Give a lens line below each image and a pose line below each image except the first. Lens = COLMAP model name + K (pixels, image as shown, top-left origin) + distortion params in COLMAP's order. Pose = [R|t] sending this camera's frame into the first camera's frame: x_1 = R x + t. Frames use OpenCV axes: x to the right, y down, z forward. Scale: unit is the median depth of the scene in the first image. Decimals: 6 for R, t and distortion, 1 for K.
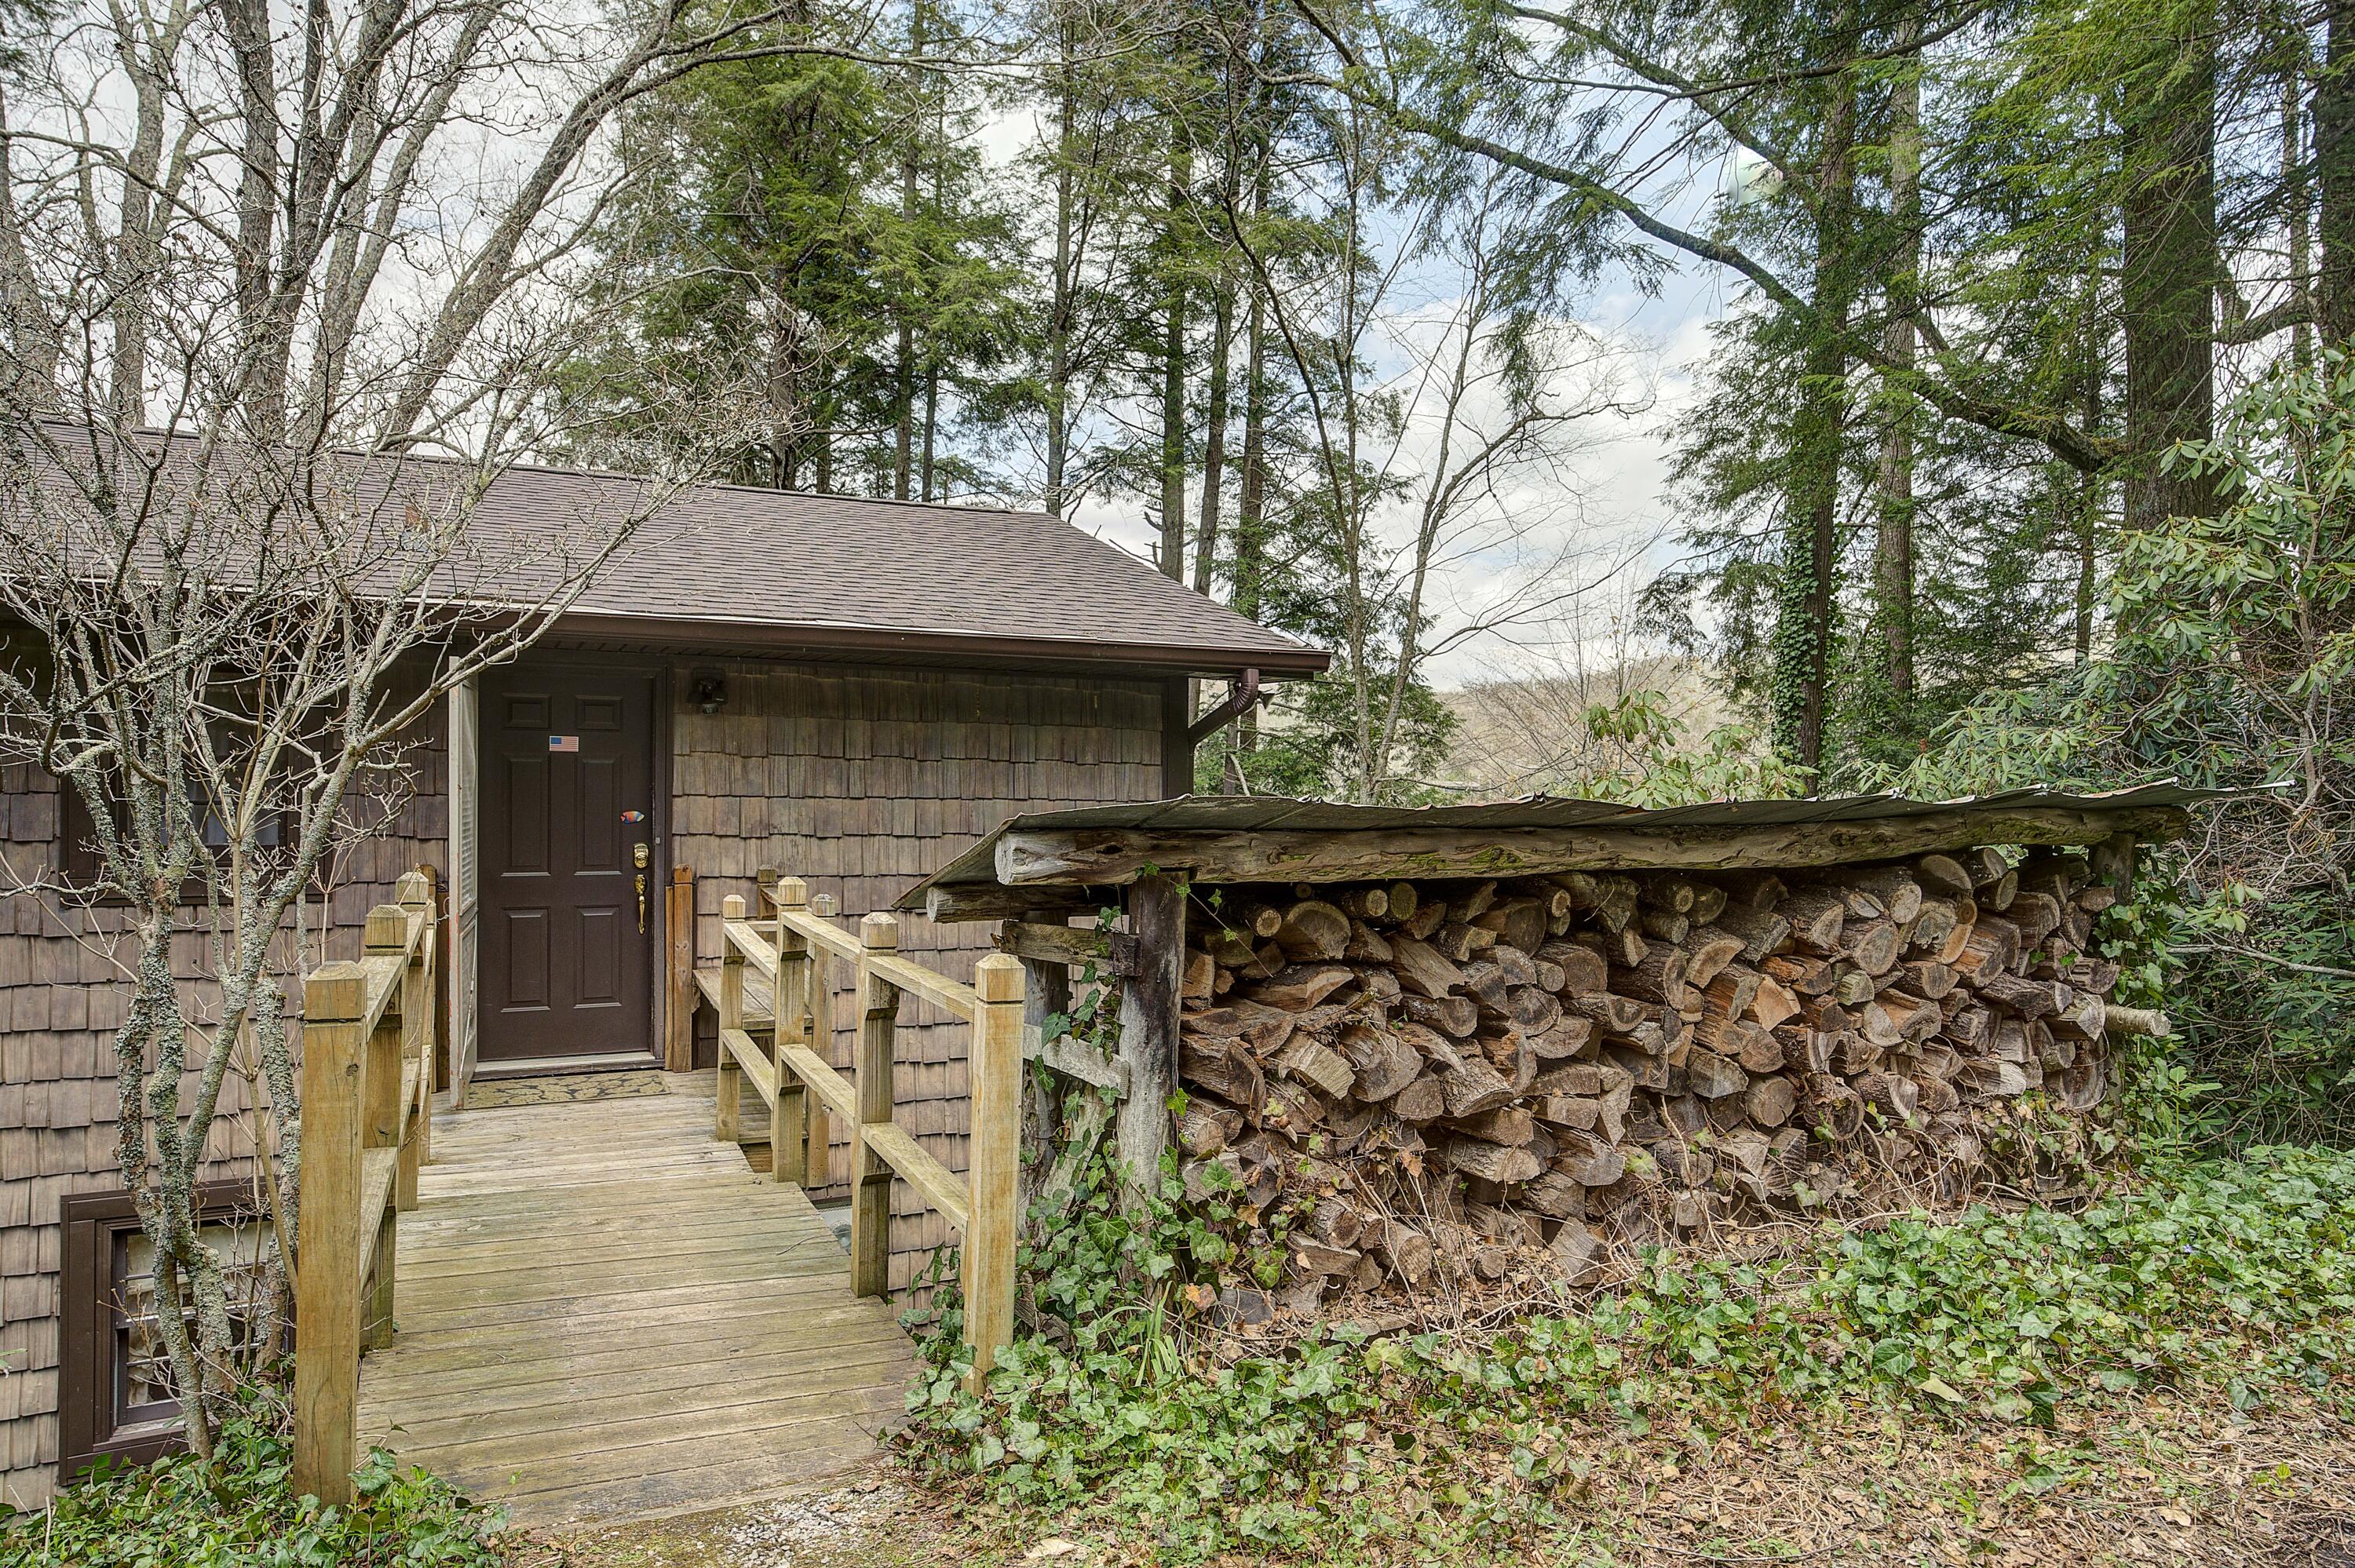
lens RADIAL K [[1448.3, 0, 1177.9], [0, 1448.3, 782.0], [0, 0, 1]] dist [-0.002912, -0.000035]
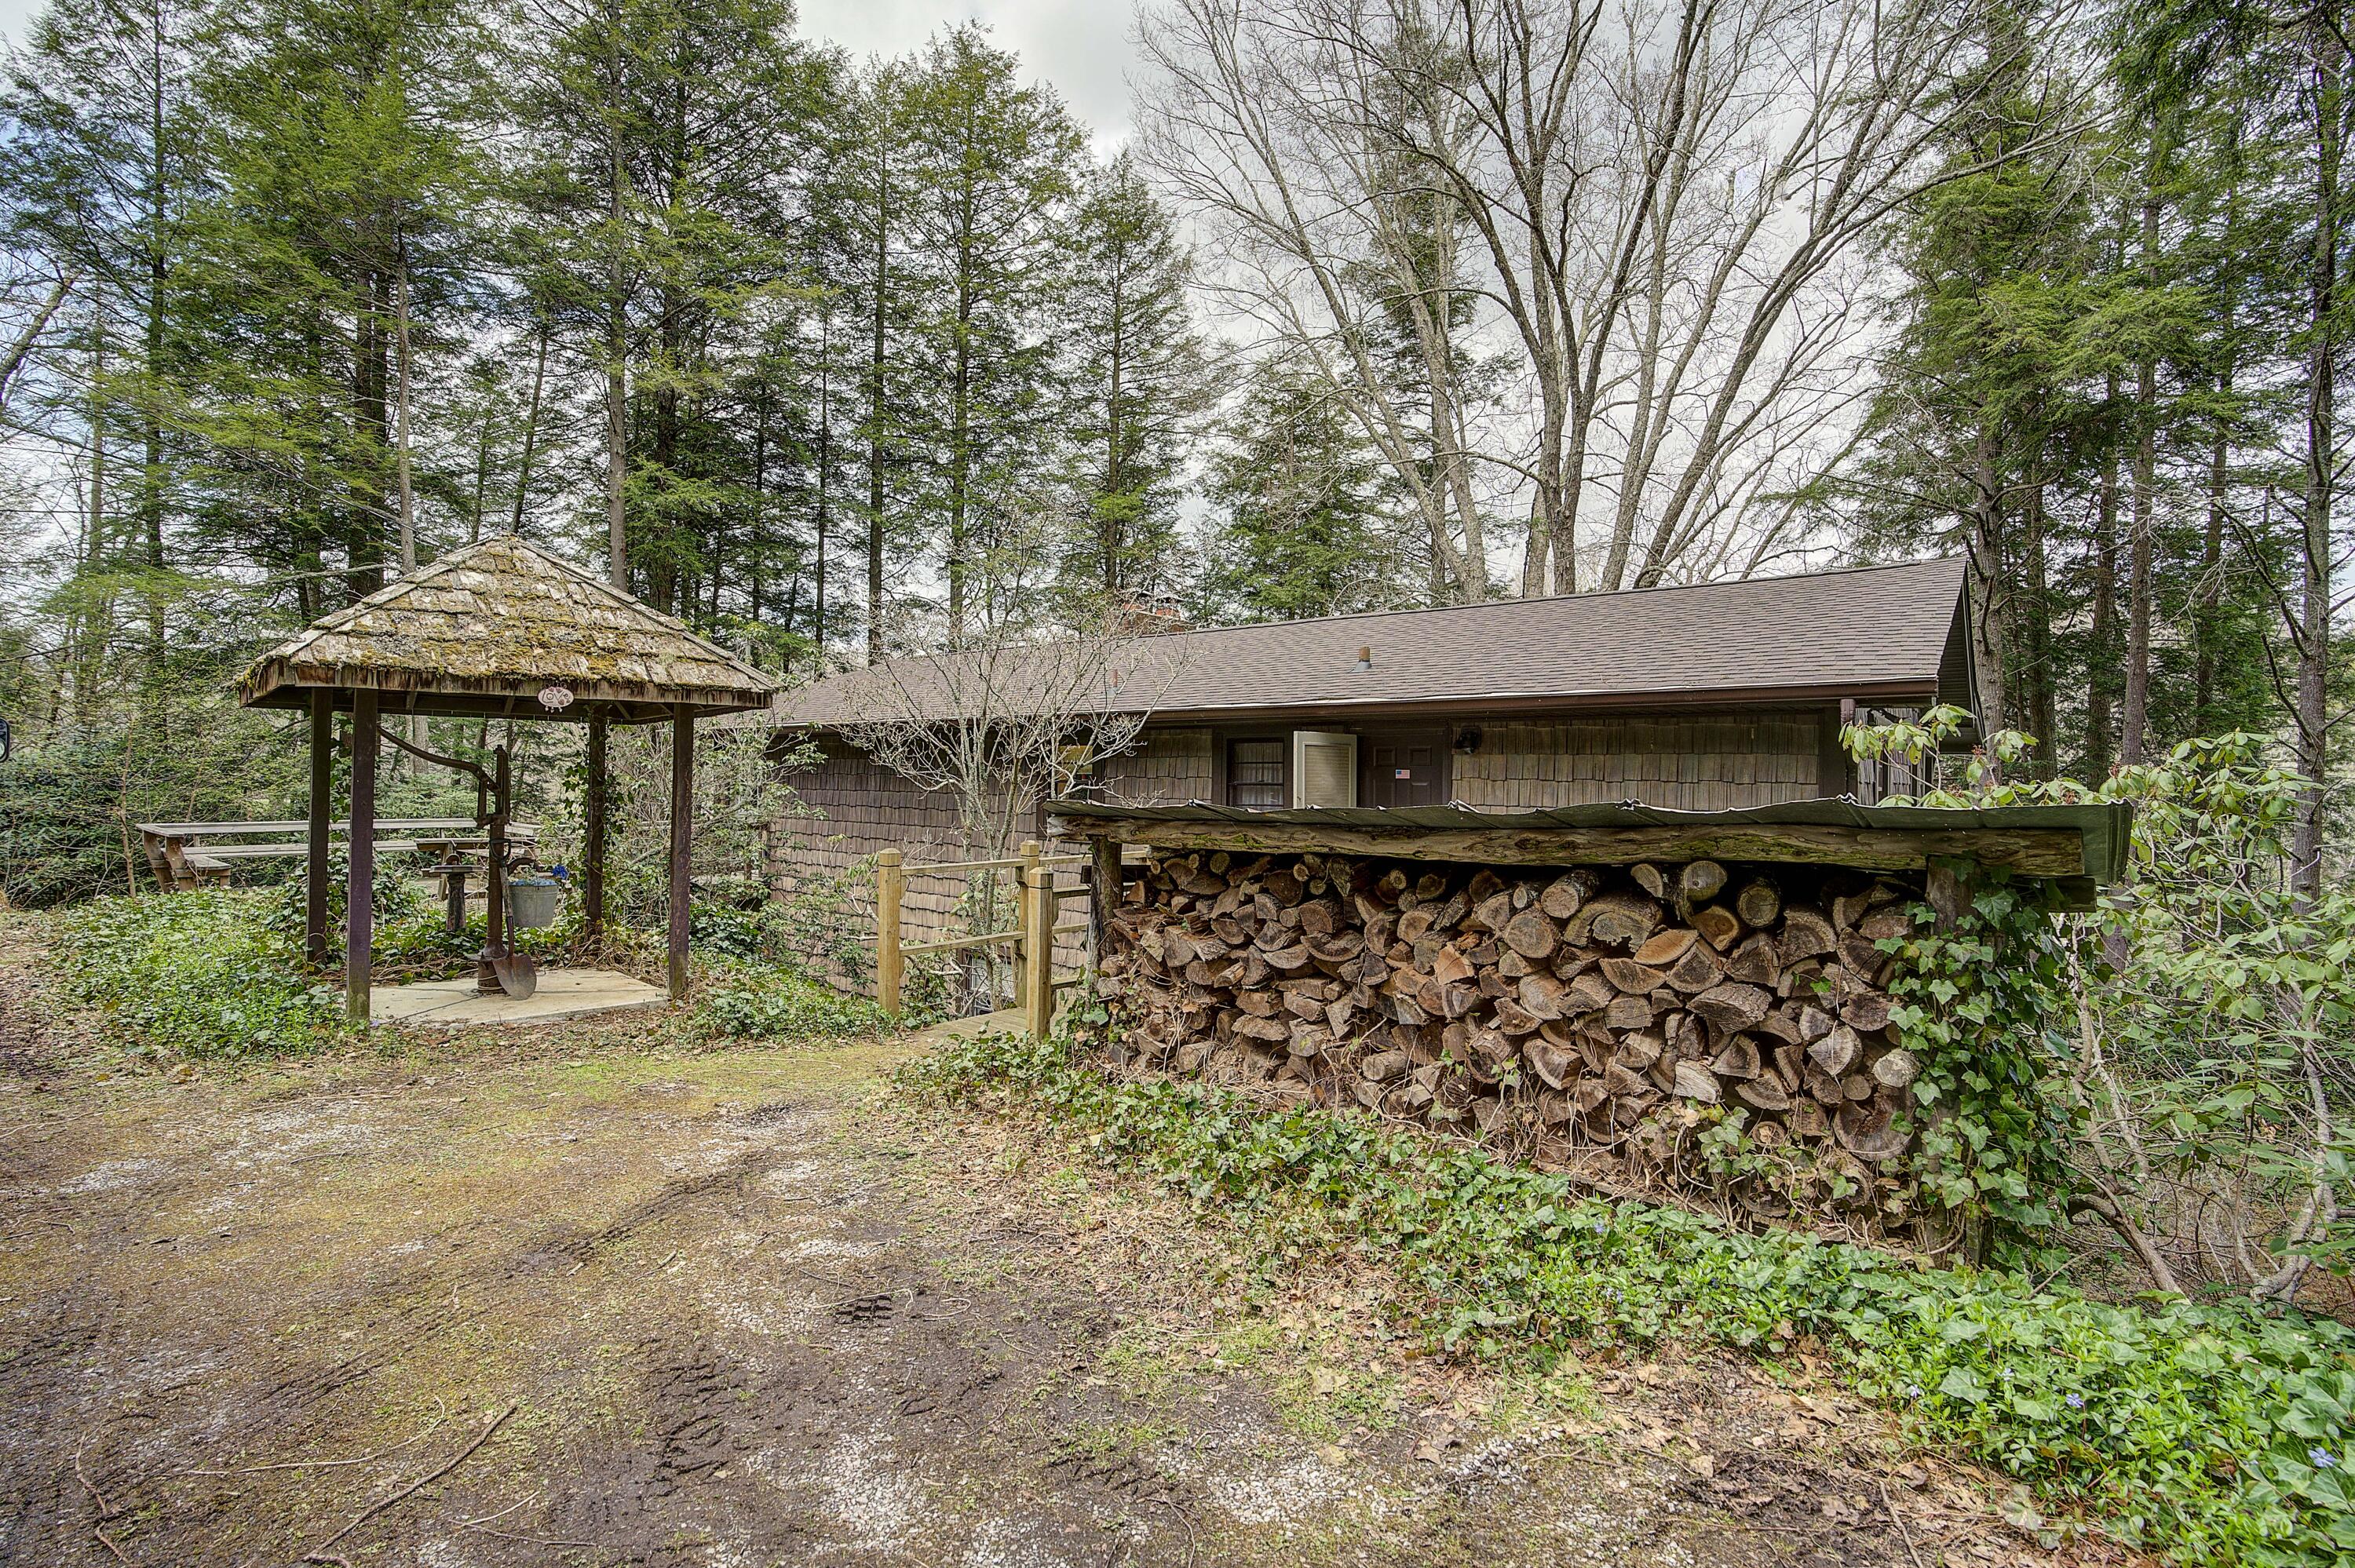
lens RADIAL K [[1078.3, 0, 1178.7], [0, 1078.3, 783.8], [0, 0, 1]] dist [-0.000595, -0.000008]
pose [[0.436986, -0.005600, -0.899451, 1.099649], [-0.007349, 0.999925, -0.009796, 0.000282], [0.899438, 0.010891, 0.436912, 0.324072]]
